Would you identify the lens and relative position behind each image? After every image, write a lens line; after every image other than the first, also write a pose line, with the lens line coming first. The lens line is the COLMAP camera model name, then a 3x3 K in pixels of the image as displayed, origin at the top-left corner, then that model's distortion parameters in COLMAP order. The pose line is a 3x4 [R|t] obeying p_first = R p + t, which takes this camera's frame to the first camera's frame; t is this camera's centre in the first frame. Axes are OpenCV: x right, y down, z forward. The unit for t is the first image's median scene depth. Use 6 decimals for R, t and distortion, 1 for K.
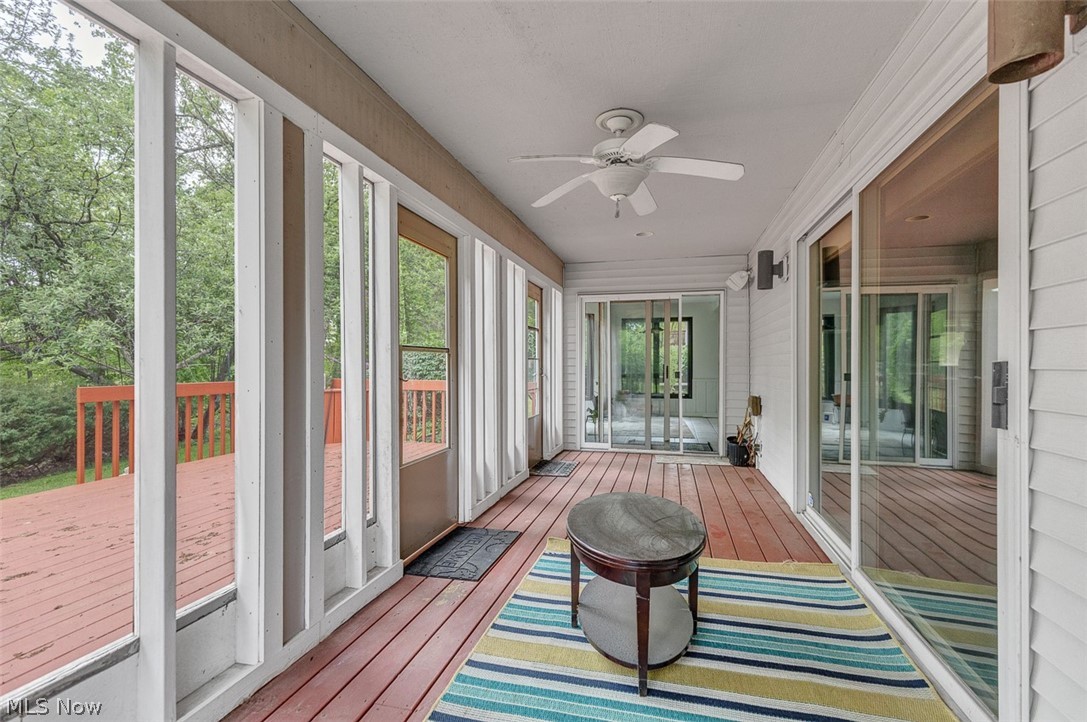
lens RADIAL K [[497.2, 0, 542.3], [0, 497.2, 363.7], [0, 0, 1]] dist [0.011021, -0.002479]
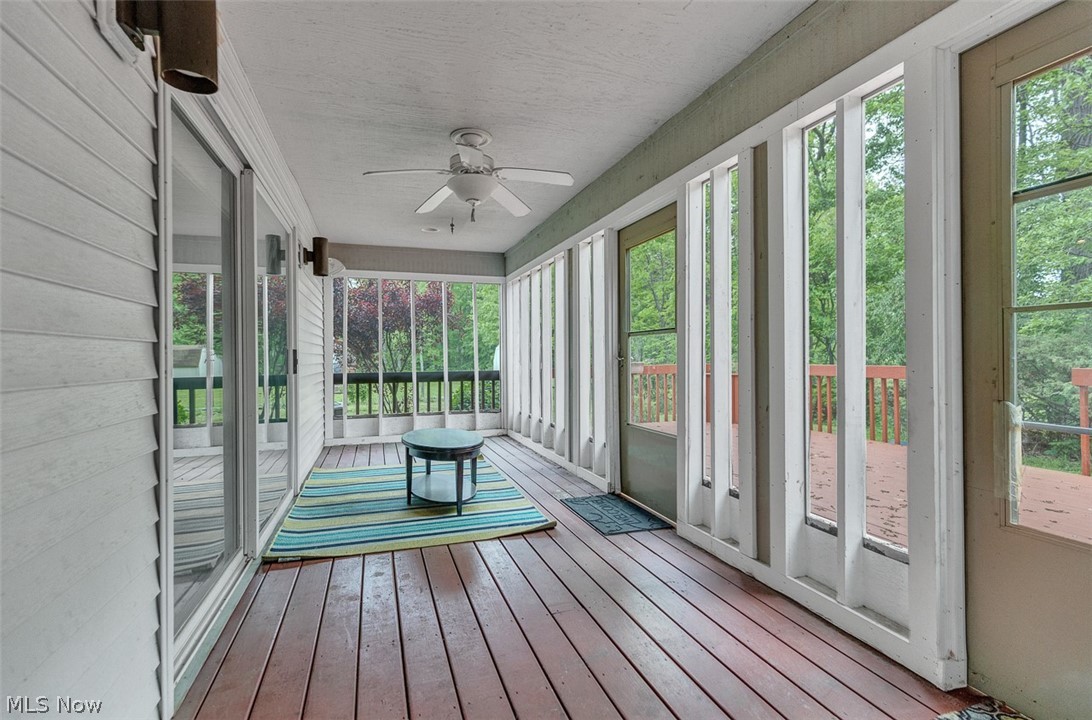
lens RADIAL K [[499.5, 0, 541.1], [0, 499.5, 356.2], [0, 0, 1]] dist [0.011021, -0.002479]
pose [[-0.835627, 0.011885, -0.549169, 0.555882], [0.011072, 0.999927, 0.004792, 0.014045], [0.549185, -0.002076, -0.835698, 1.728230]]
